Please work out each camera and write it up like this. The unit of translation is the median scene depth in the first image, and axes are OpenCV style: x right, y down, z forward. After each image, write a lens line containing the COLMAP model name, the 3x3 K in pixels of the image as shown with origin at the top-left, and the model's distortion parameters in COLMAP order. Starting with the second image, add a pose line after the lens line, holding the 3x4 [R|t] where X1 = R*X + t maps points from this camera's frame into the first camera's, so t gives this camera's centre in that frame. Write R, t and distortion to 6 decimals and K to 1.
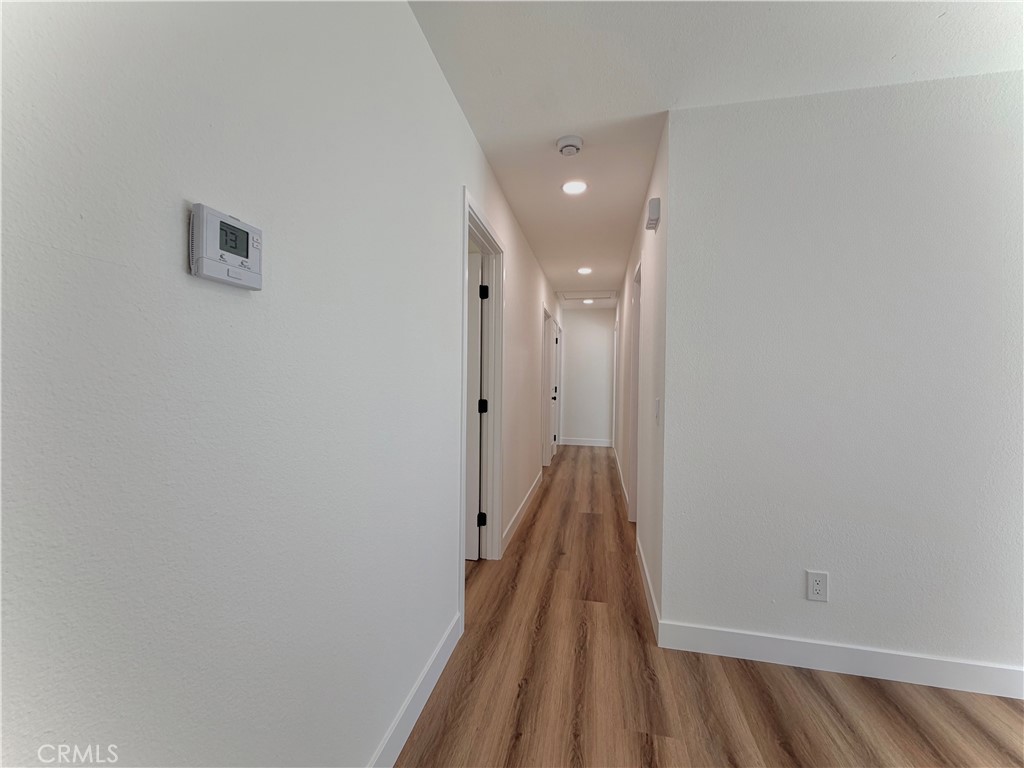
lens RADIAL K [[403.1, 0, 517.4], [0, 403.1, 381.8], [0, 0, 1]] dist [0.000614, 0.000046]
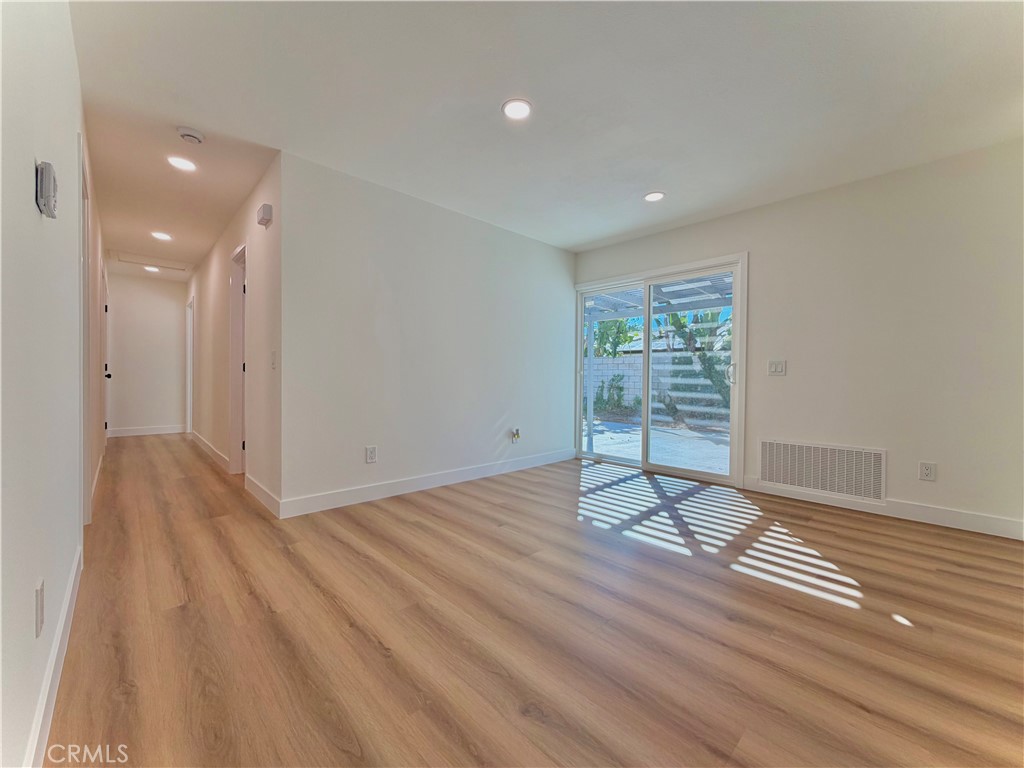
lens RADIAL K [[401.2, 0, 512.0], [0, 401.2, 384.0], [0, 0, 1]] dist [-0.014927, -0.000094]
pose [[0.563538, -0.020442, 0.825837, -0.296220], [0.007941, 0.999782, 0.019329, 0.123599], [-0.826052, -0.004335, 0.563578, -0.415805]]
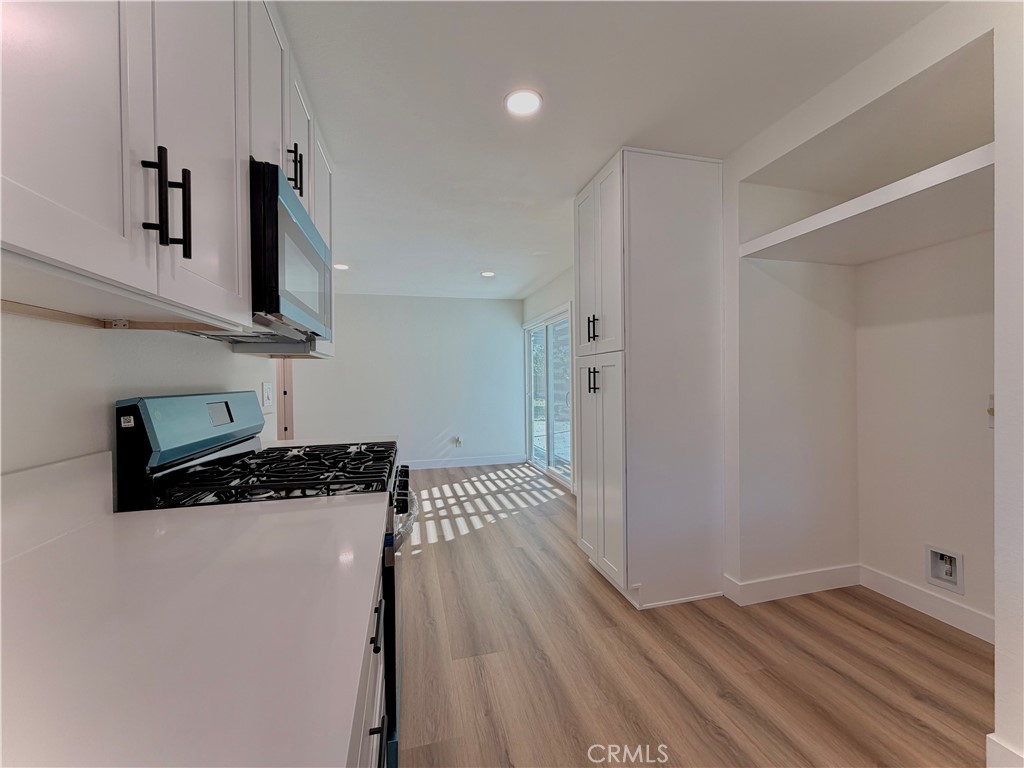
lens RADIAL K [[407.6, 0, 509.0], [0, 407.6, 381.5], [0, 0, 1]] dist [0.001763, -0.000035]
pose [[0.898269, -0.021196, 0.438936, 0.392769], [0.027986, 0.999568, -0.009002, 0.036382], [-0.438555, 0.020371, 0.898473, -1.956141]]
